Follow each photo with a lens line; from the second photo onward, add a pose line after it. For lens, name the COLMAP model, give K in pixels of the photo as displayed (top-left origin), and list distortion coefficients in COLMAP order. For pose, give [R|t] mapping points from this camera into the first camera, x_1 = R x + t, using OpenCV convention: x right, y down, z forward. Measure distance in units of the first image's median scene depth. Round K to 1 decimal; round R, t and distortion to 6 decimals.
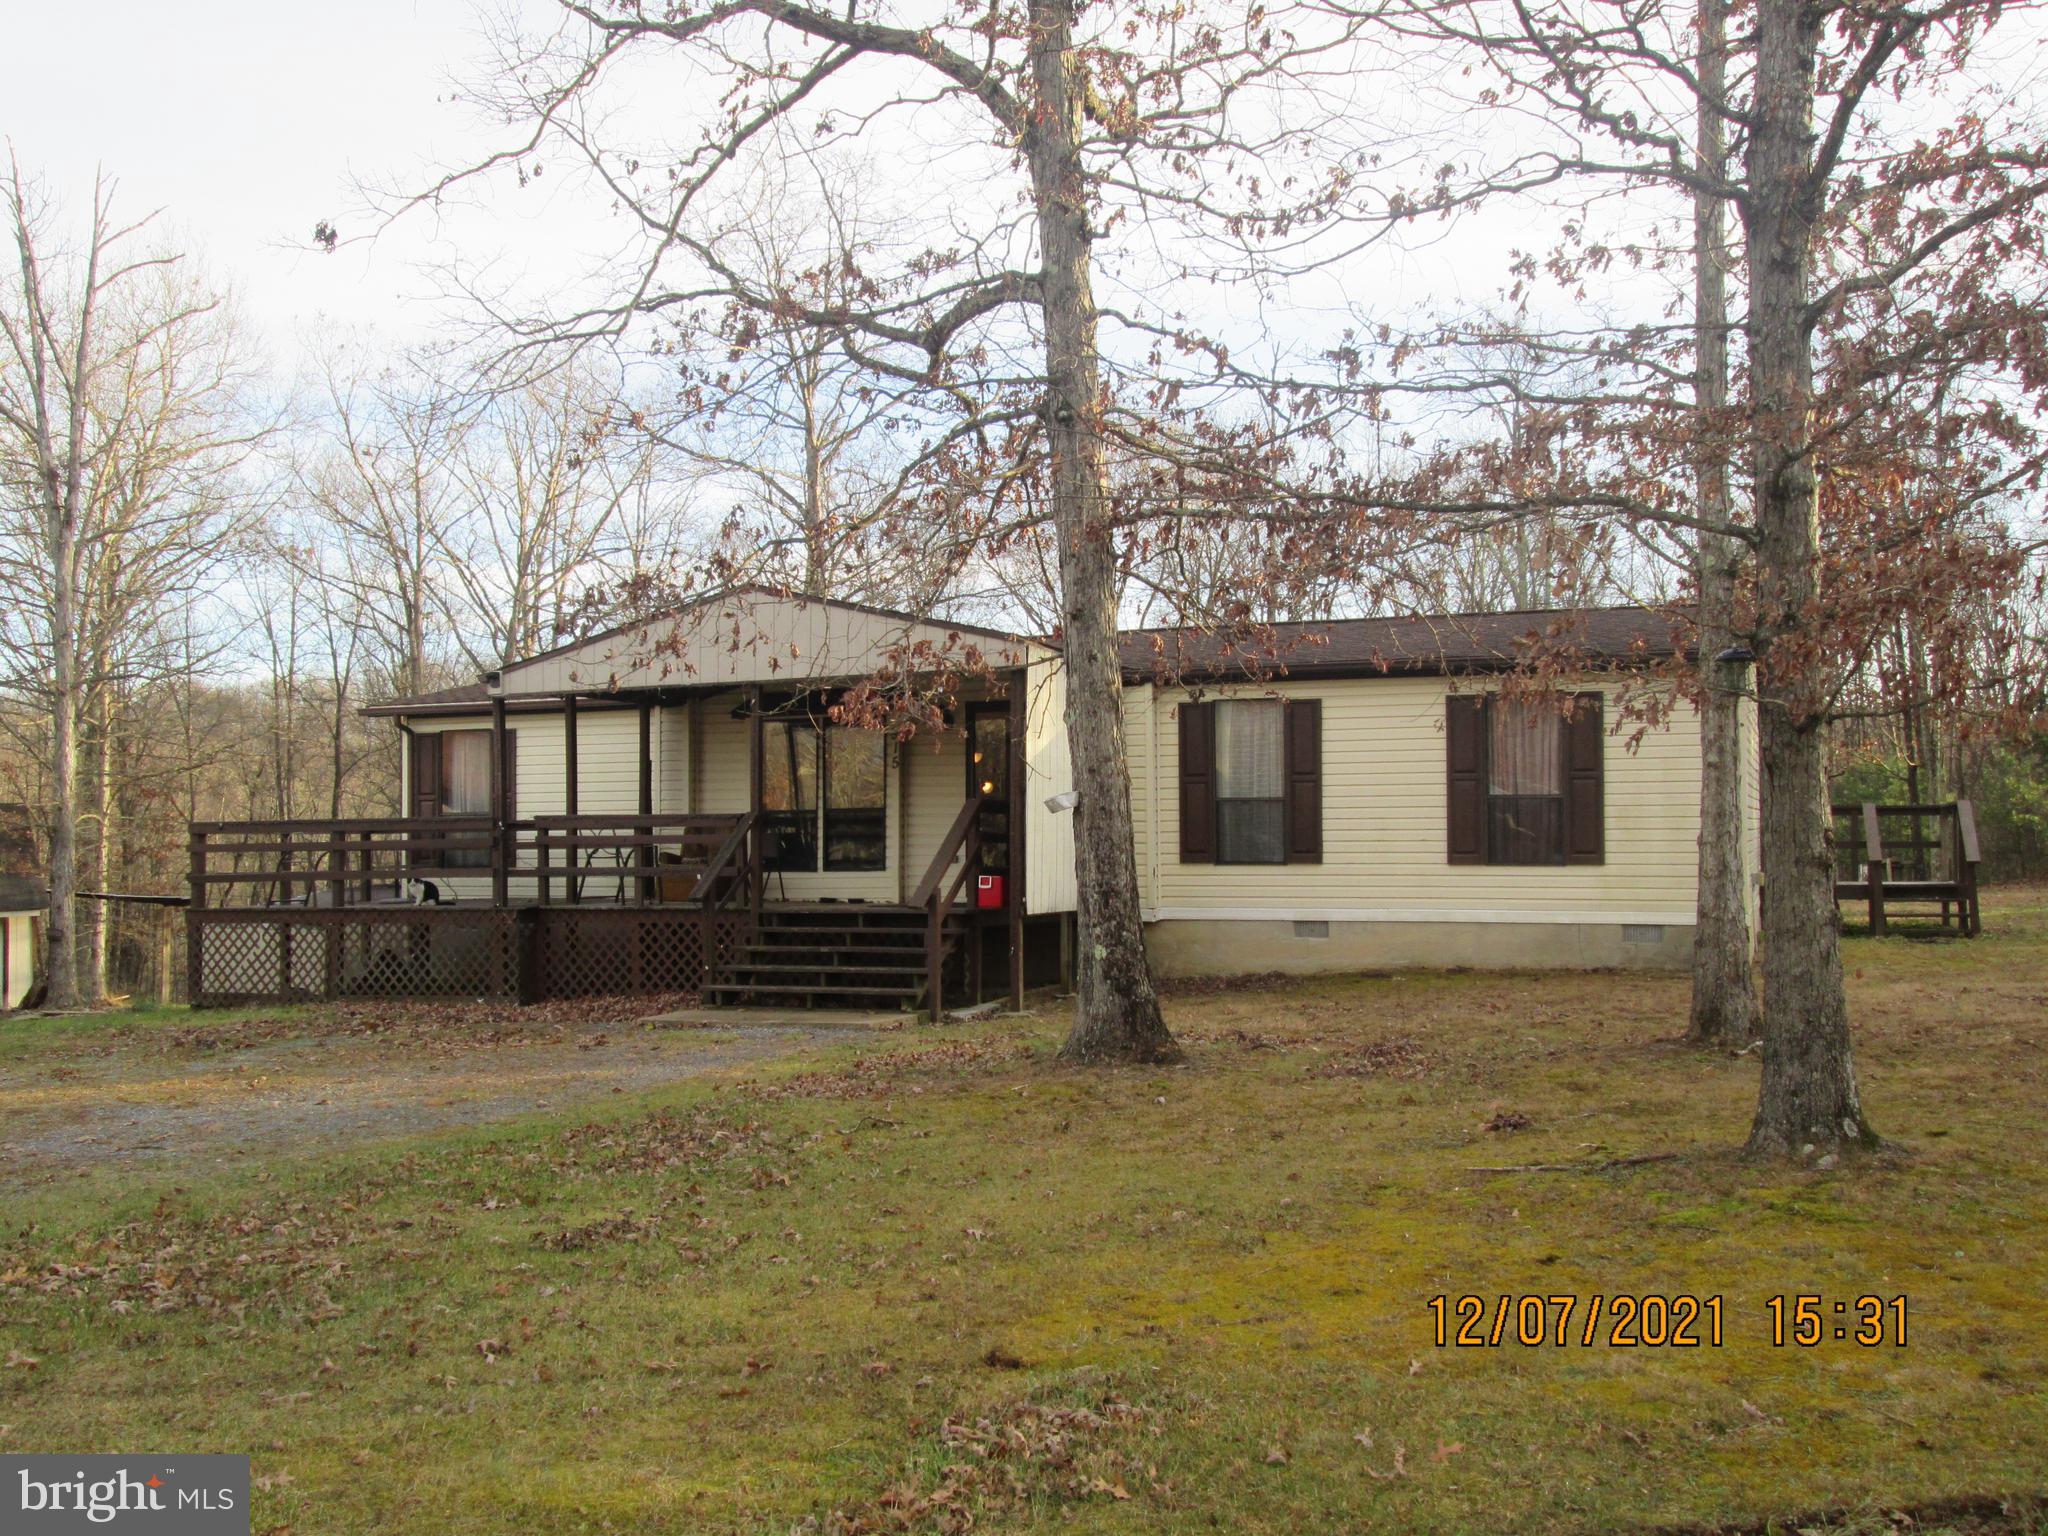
lens RADIAL K [[1955.1, 0, 1024.0], [0, 1955.1, 768.0], [0, 0, 1]] dist [0.006263, -0.003296]
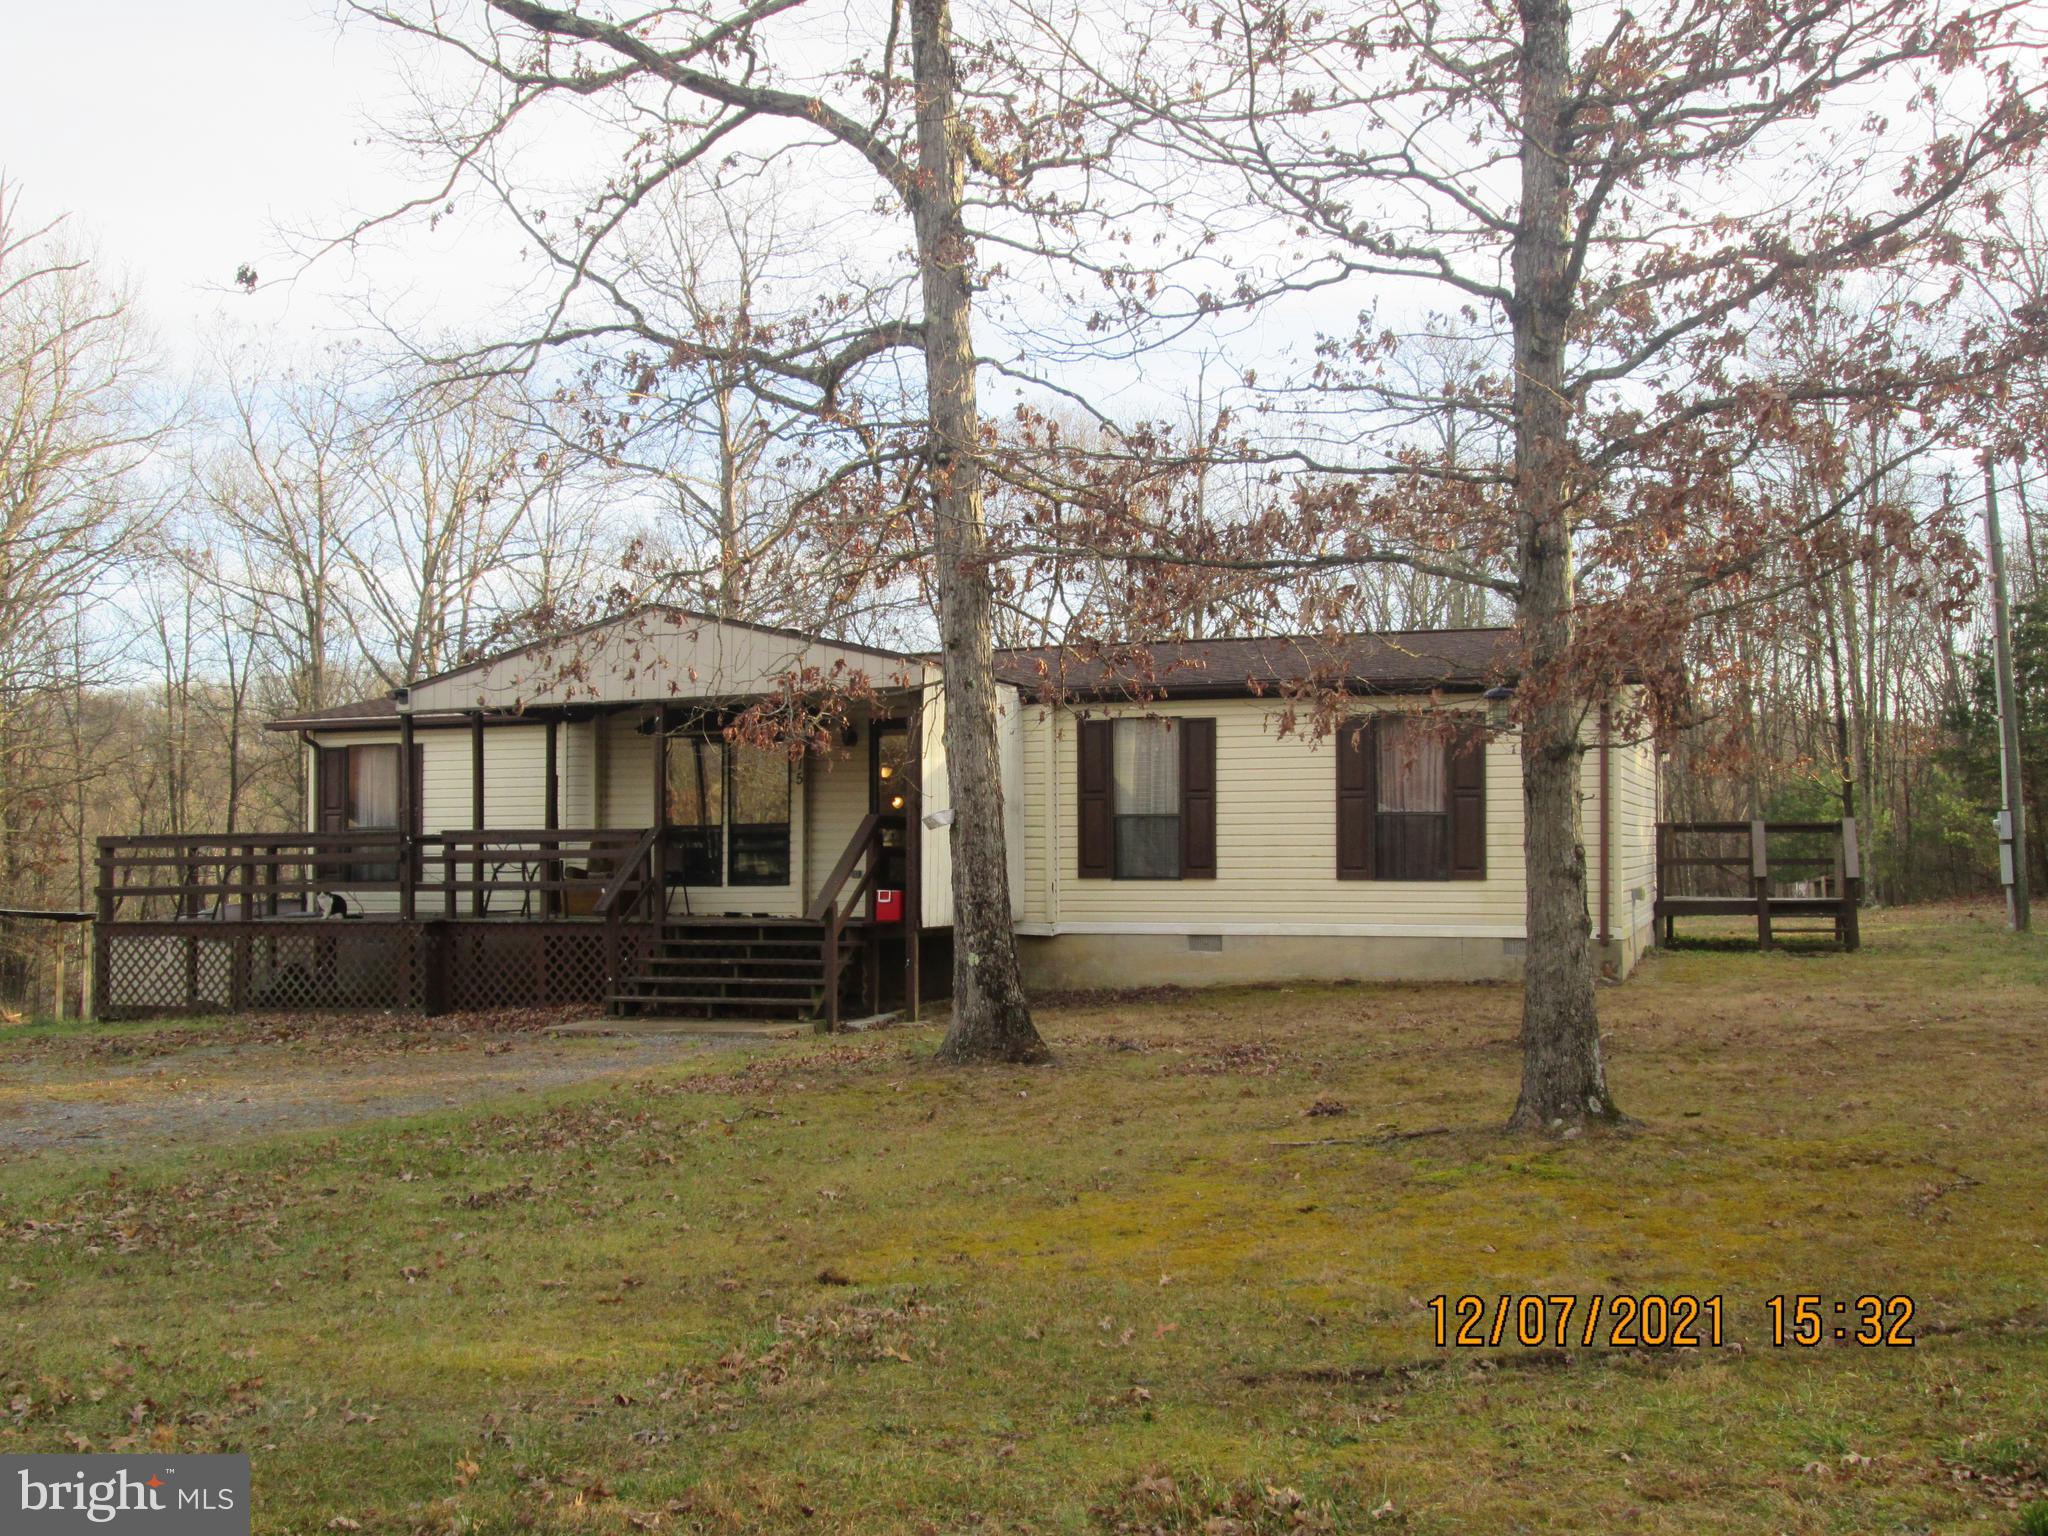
lens RADIAL K [[2105.0, 0, 1024.0], [0, 2105.0, 768.0], [0, 0, 1]] dist [-0.023484, 0.003793]
pose [[0.999636, 0.002783, 0.026835, 0.027632], [-0.002643, 0.999983, -0.005233, -0.003795], [-0.026849, 0.005160, 0.999626, -0.121212]]
